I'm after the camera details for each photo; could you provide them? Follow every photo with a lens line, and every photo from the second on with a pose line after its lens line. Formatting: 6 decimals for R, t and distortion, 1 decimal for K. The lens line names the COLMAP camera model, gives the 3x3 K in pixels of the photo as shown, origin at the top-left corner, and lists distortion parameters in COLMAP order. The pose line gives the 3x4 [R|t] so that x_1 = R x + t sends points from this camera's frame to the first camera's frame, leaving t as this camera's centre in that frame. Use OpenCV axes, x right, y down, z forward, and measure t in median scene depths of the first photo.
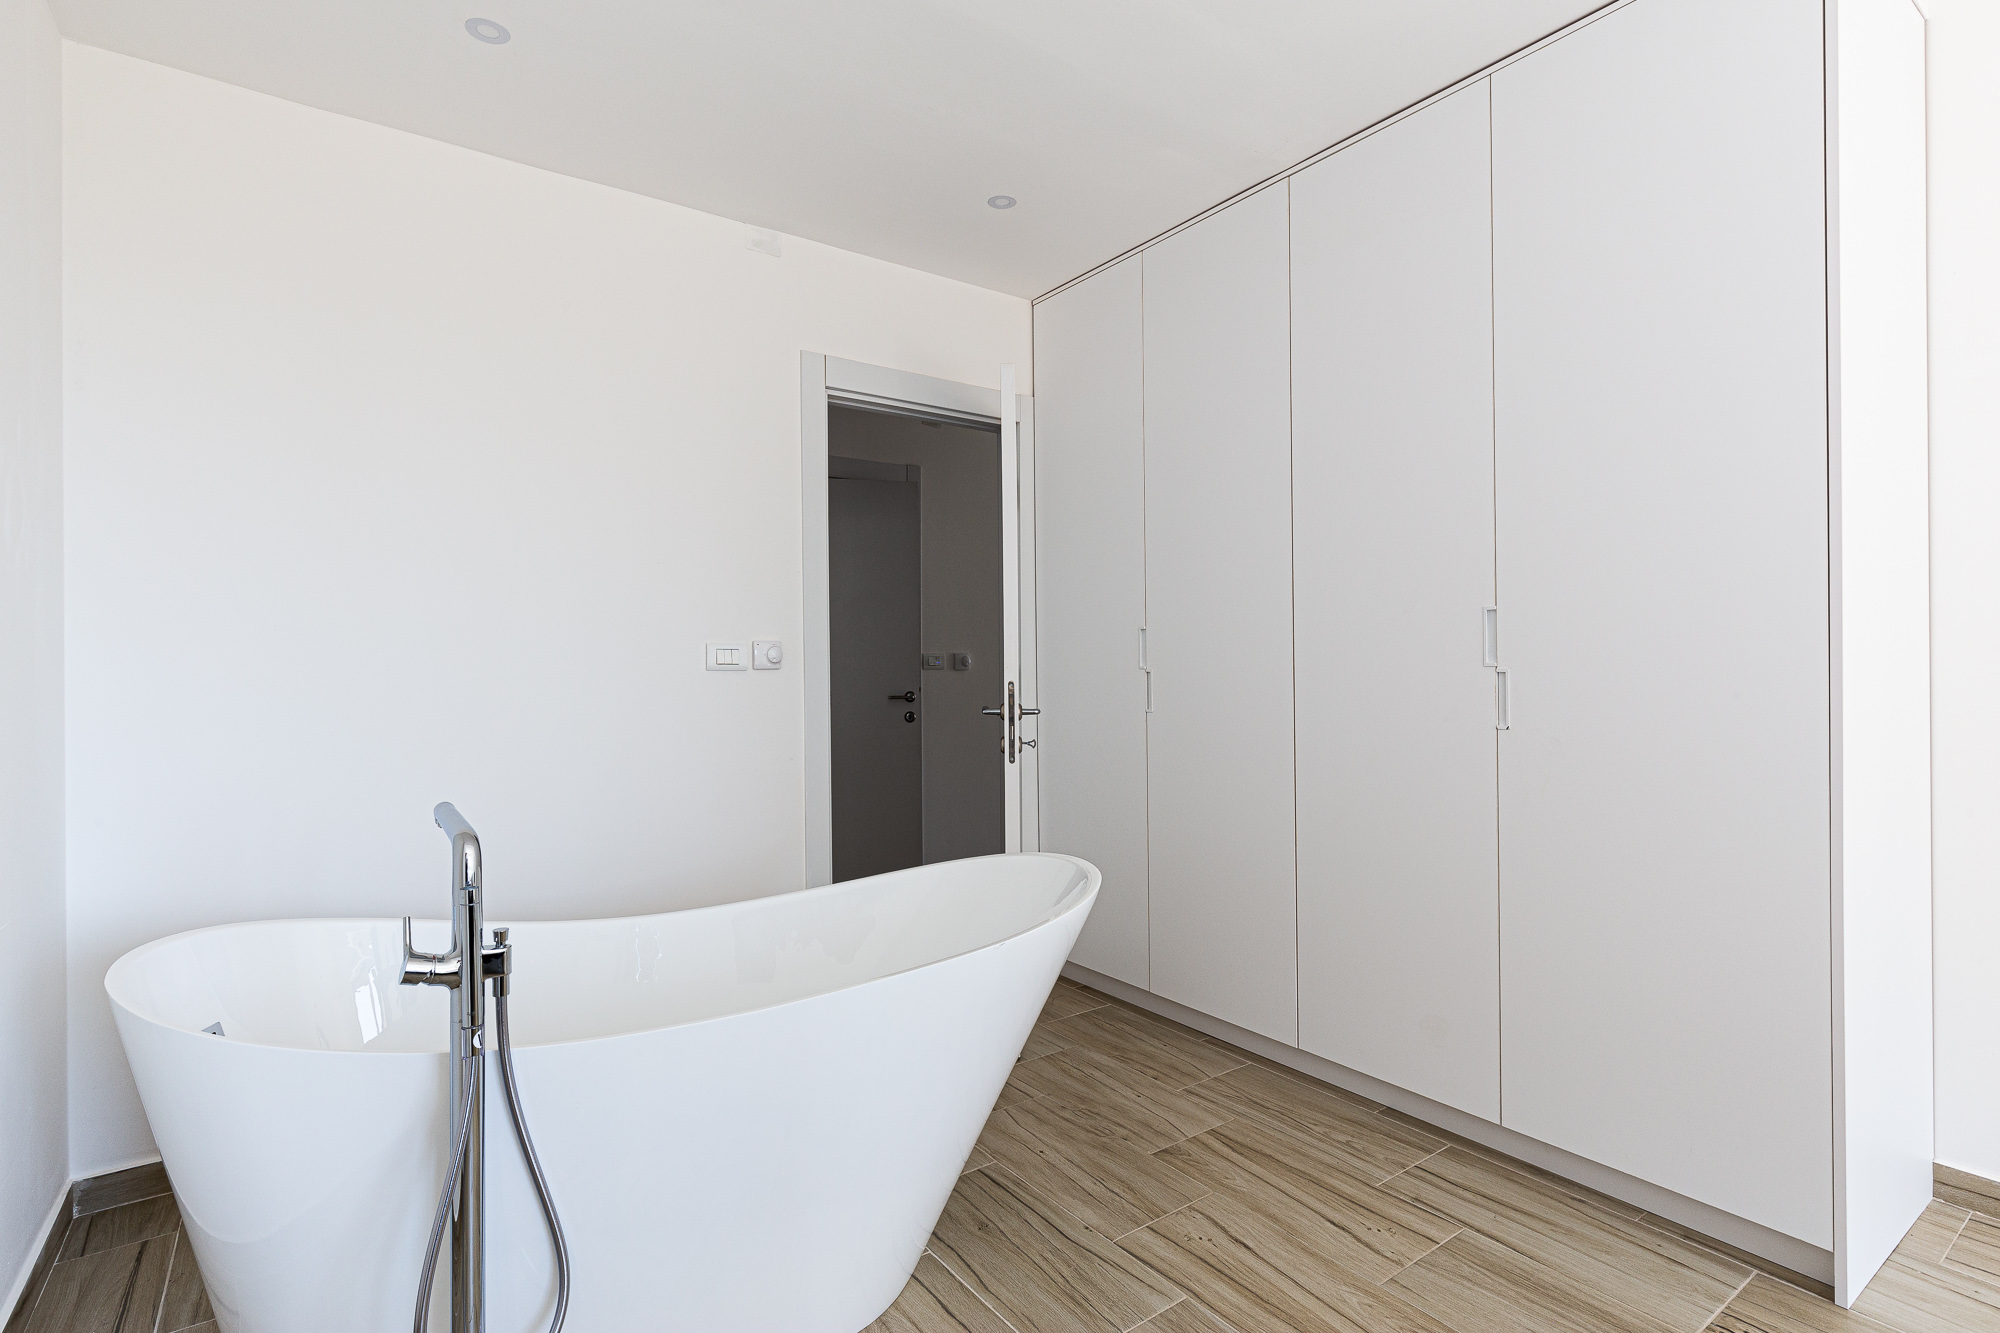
lens RADIAL K [[962.5, 0, 1000.0], [0, 962.5, 666.5], [0, 0, 1]] dist [-0.005247, -0.000659]
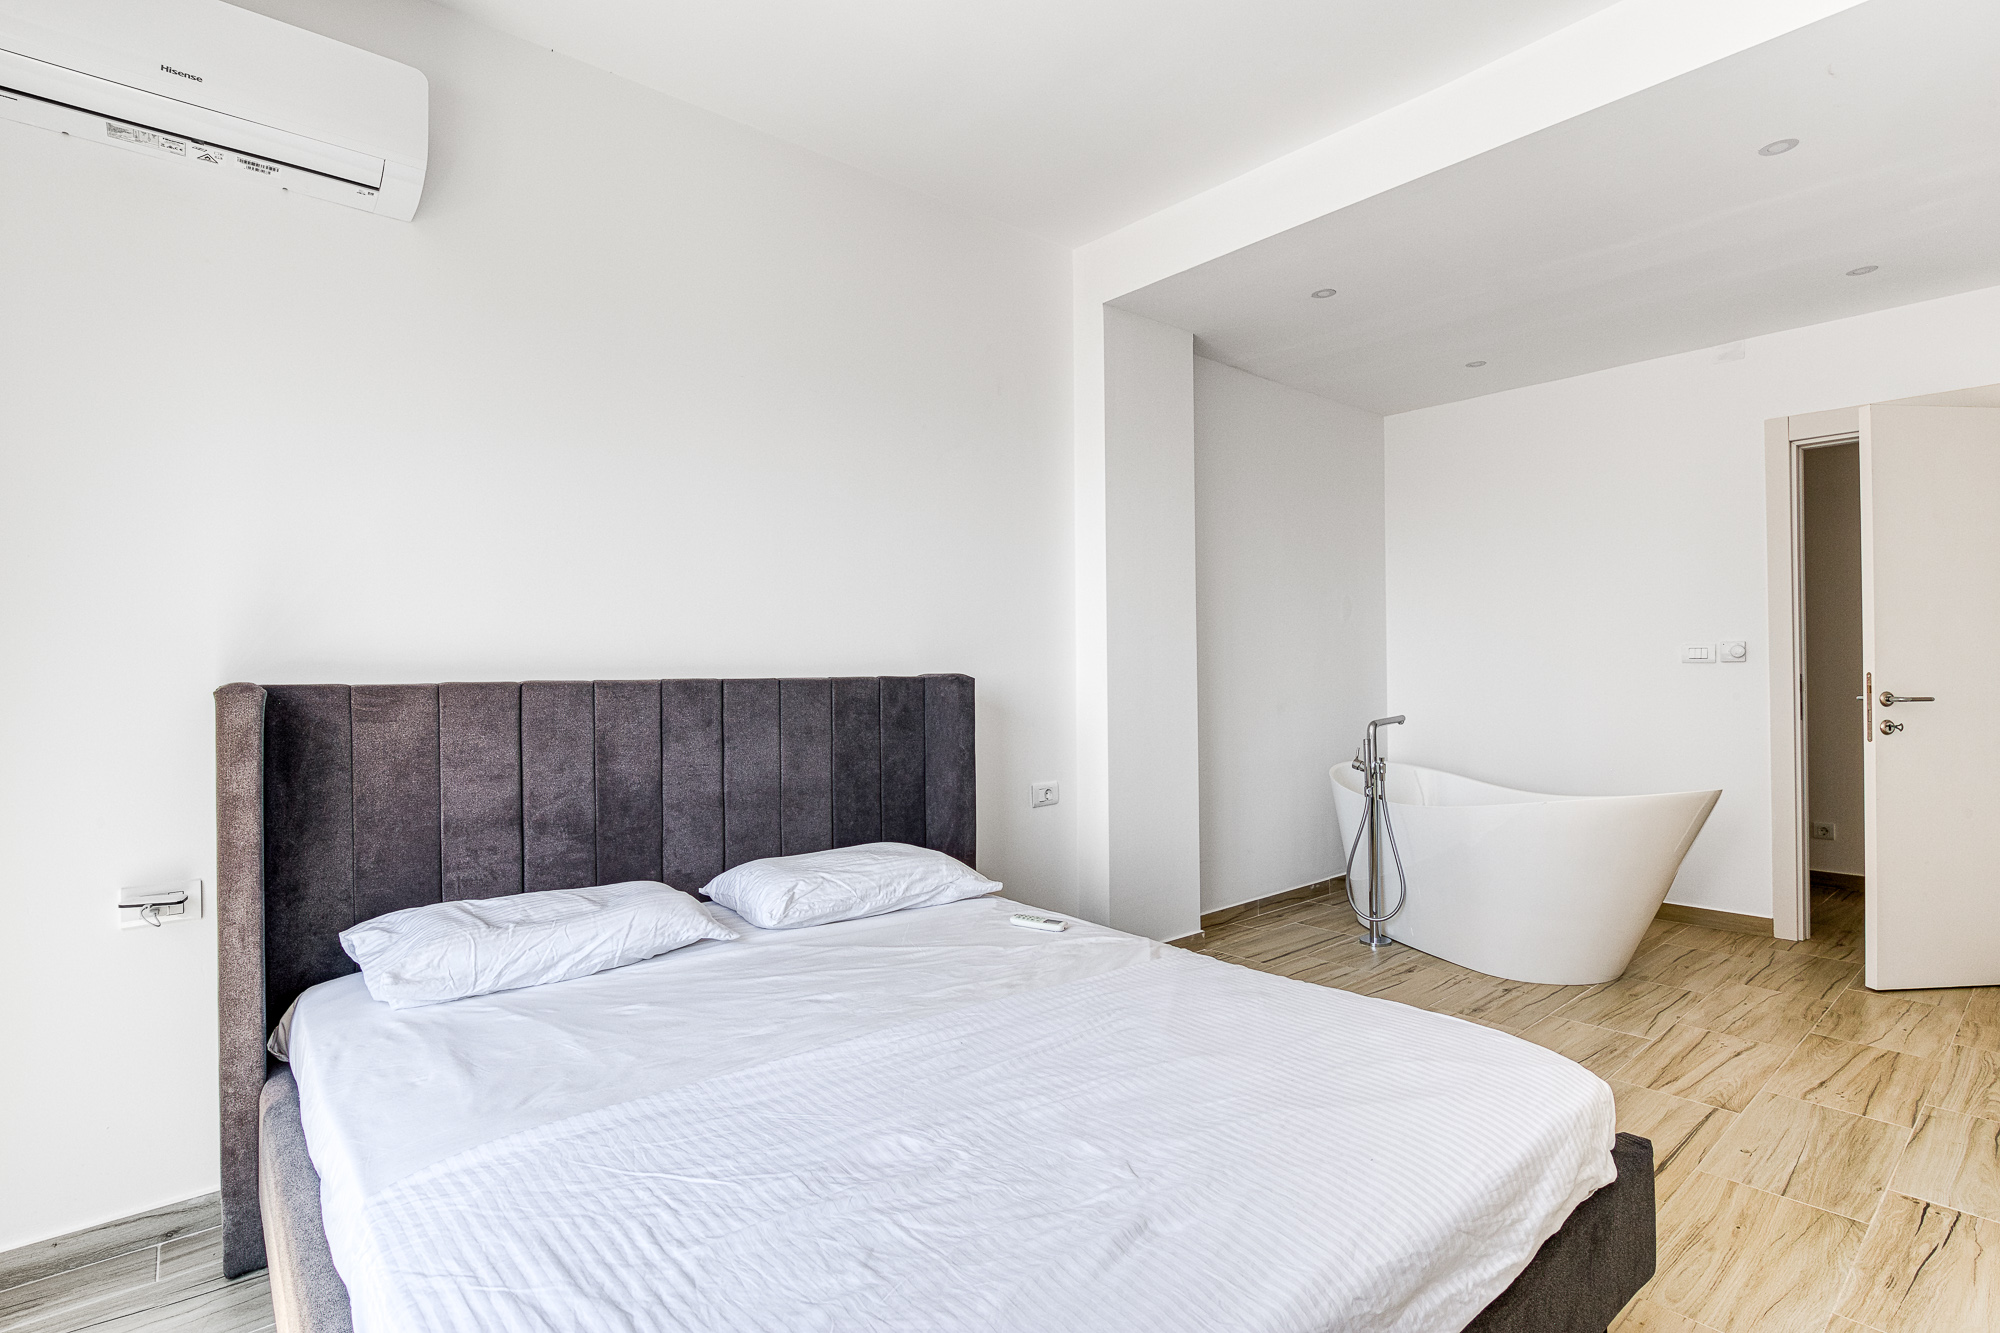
lens RADIAL K [[962.5, 0, 1000.0], [0, 962.5, 666.5], [0, 0, 1]] dist [-0.005247, -0.000659]
pose [[0.075703, 0.007136, -0.997105, 1.298990], [0.004879, 0.999960, 0.007527, -0.007420], [0.997118, -0.005435, 0.075666, -0.188261]]
